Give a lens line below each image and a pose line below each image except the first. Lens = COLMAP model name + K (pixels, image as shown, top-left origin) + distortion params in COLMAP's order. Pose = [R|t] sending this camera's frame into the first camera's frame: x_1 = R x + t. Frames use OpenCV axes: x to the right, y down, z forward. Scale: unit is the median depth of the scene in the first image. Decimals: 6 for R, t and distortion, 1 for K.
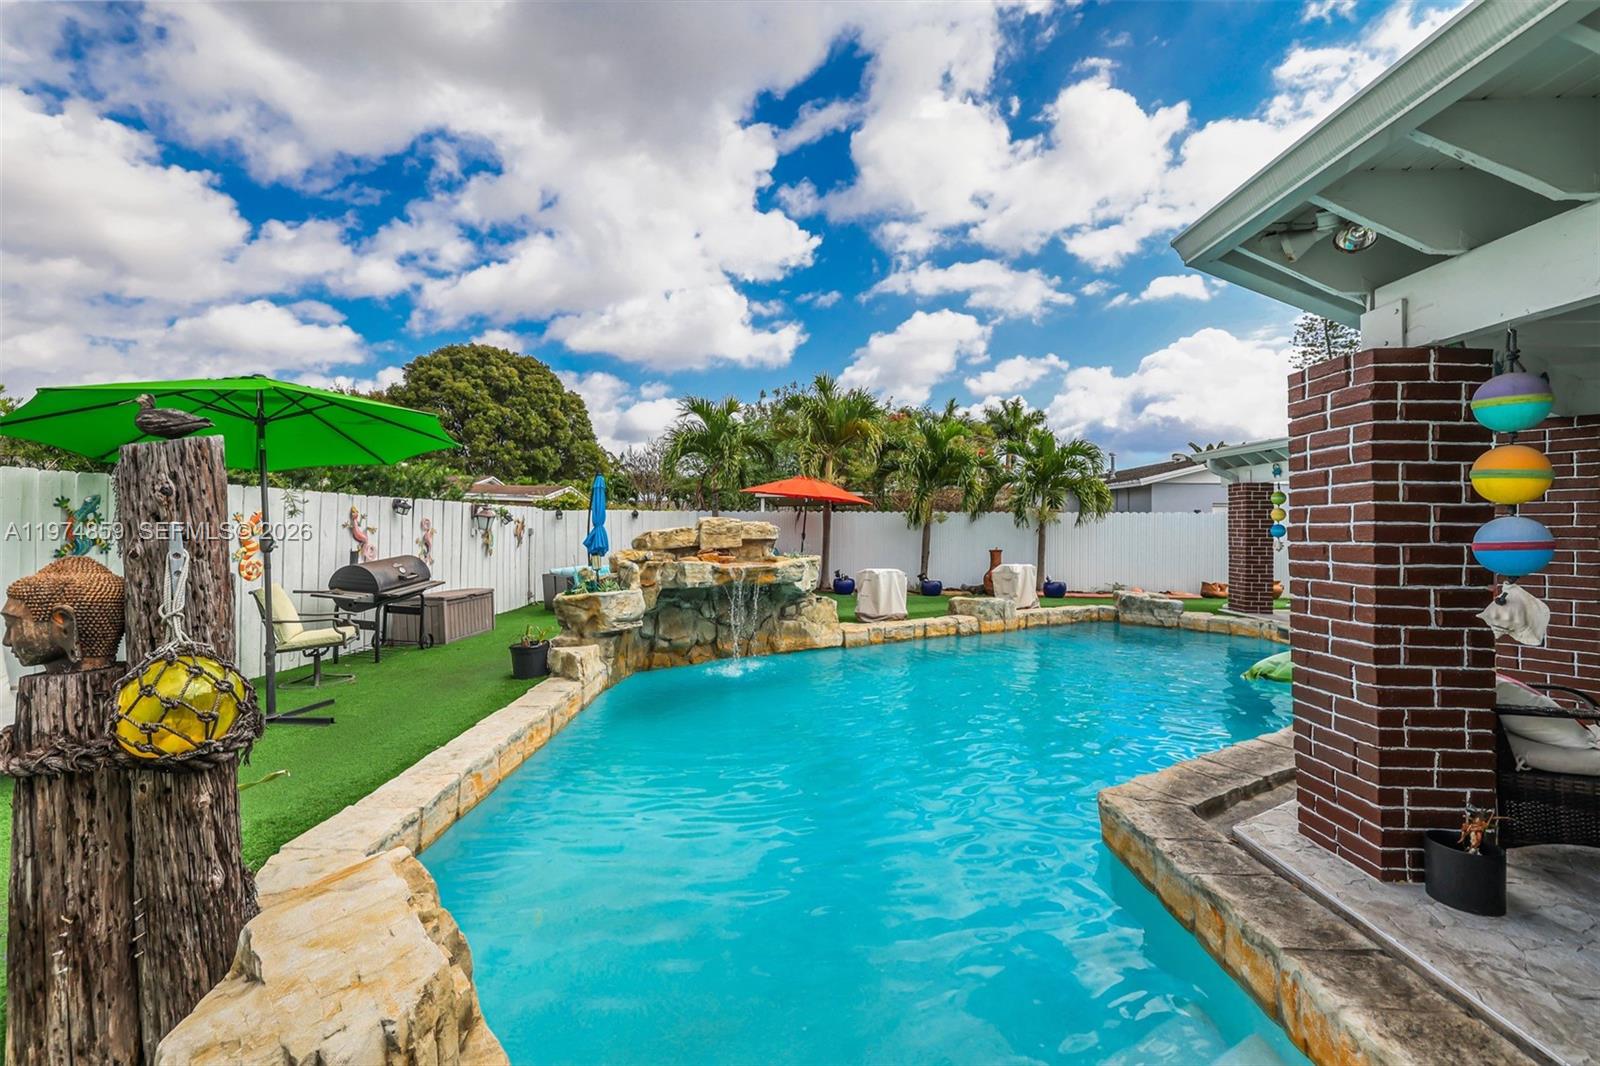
lens RADIAL K [[683.6, 0, 788.7], [0, 683.6, 544.8], [0, 0, 1]] dist [-0.001400, 0.000381]
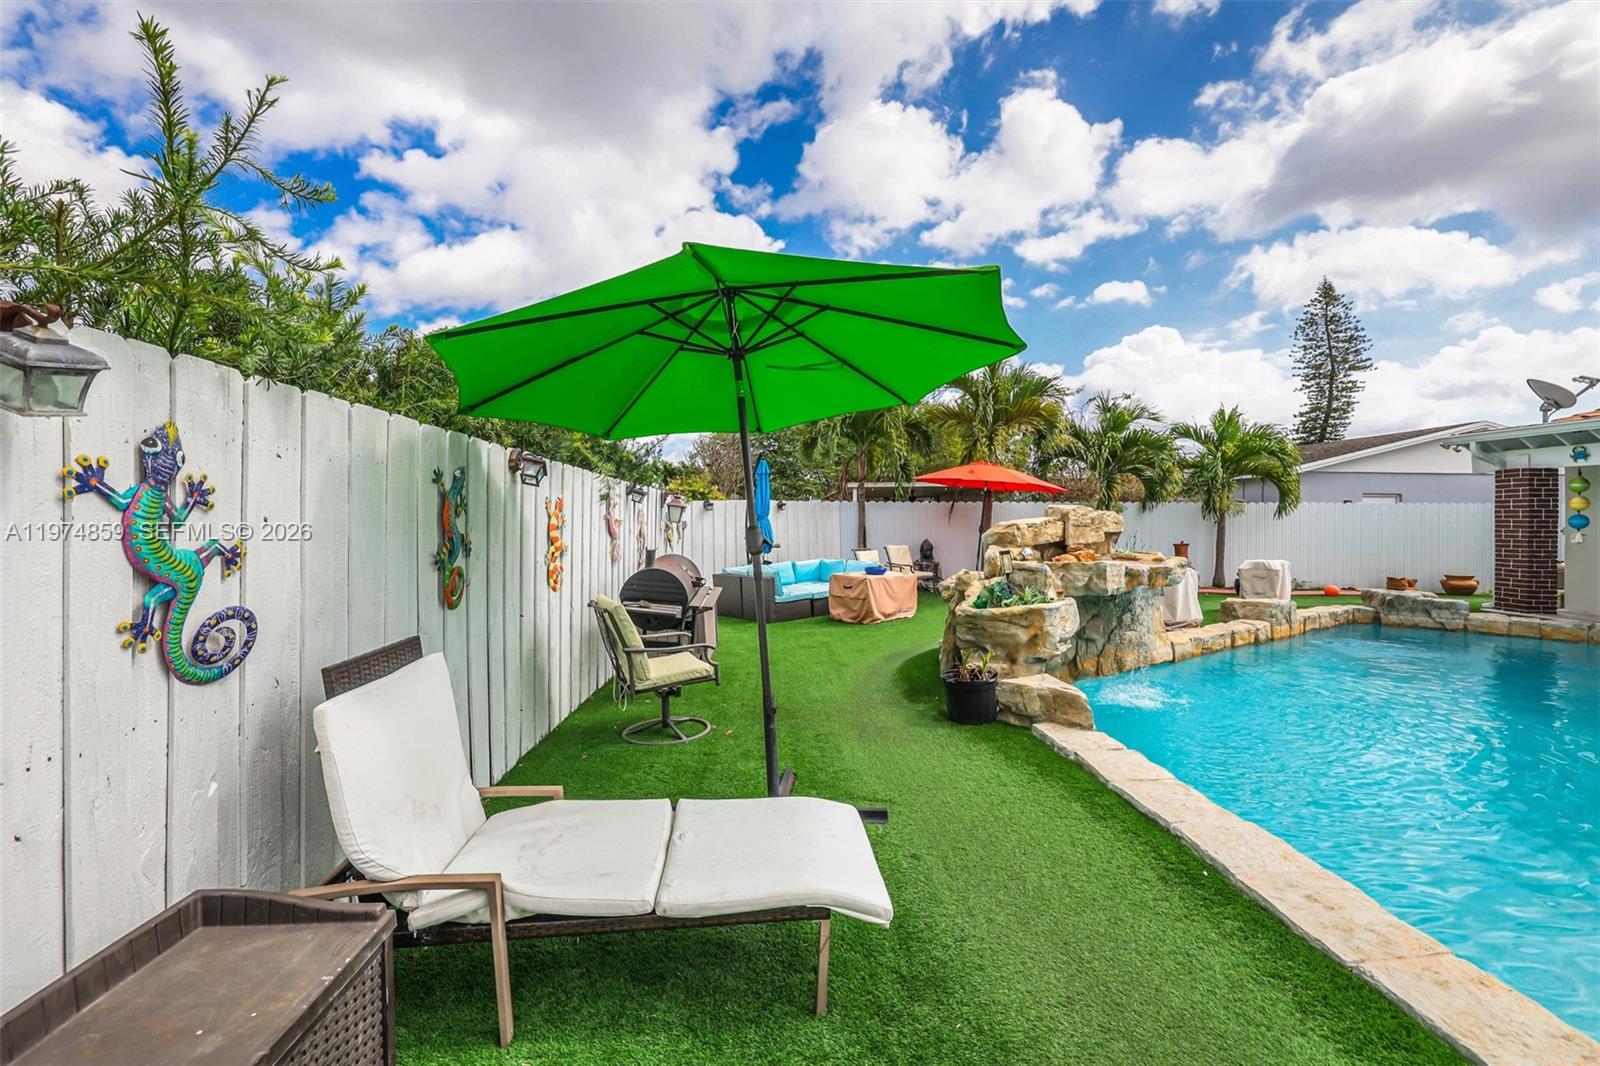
lens RADIAL K [[683.6, 0, 786.1], [0, 683.6, 520.2], [0, 0, 1]] dist [-0.001400, 0.000381]
pose [[0.998510, -0.004217, 0.054409, -0.354287], [0.005857, 0.999532, -0.030020, -0.000446], [-0.054257, 0.030294, 0.998067, 0.158261]]
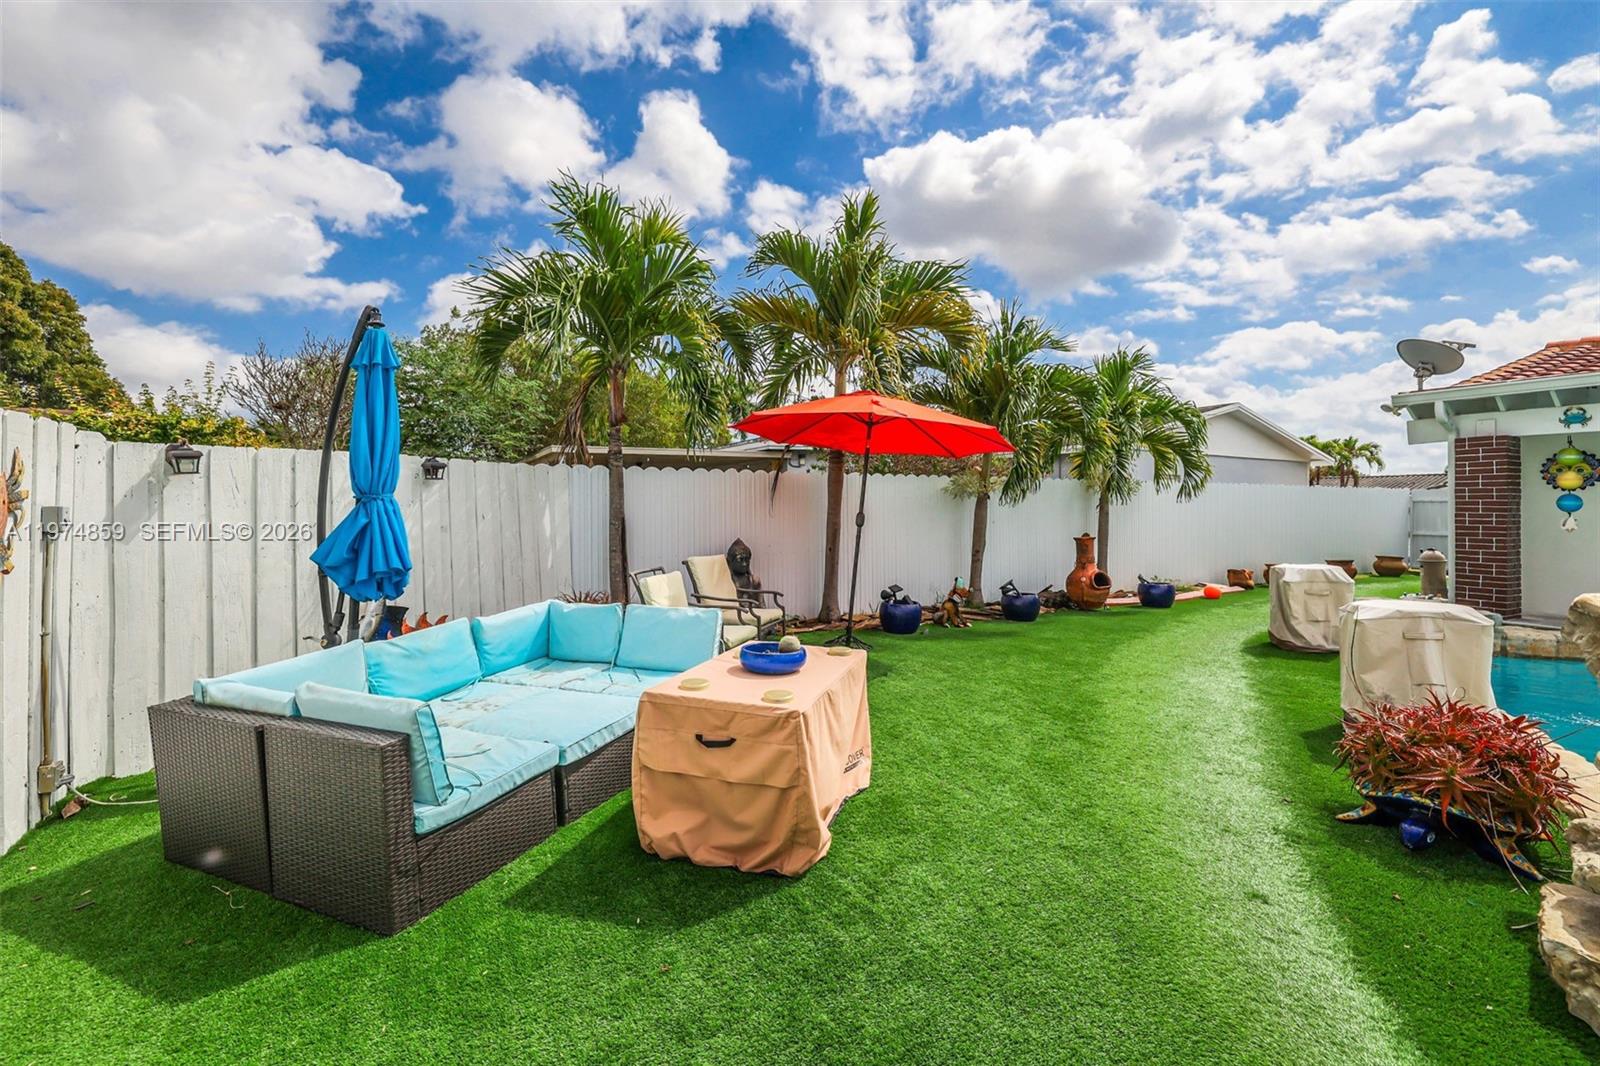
lens RADIAL K [[683.6, 0, 792.0], [0, 683.6, 511.9], [0, 0, 1]] dist [-0.001400, 0.000381]
pose [[0.858535, -0.012162, 0.512611, -0.328958], [0.020646, 0.999728, -0.010859, -0.018554], [-0.512339, 0.019906, 0.858552, 0.780391]]
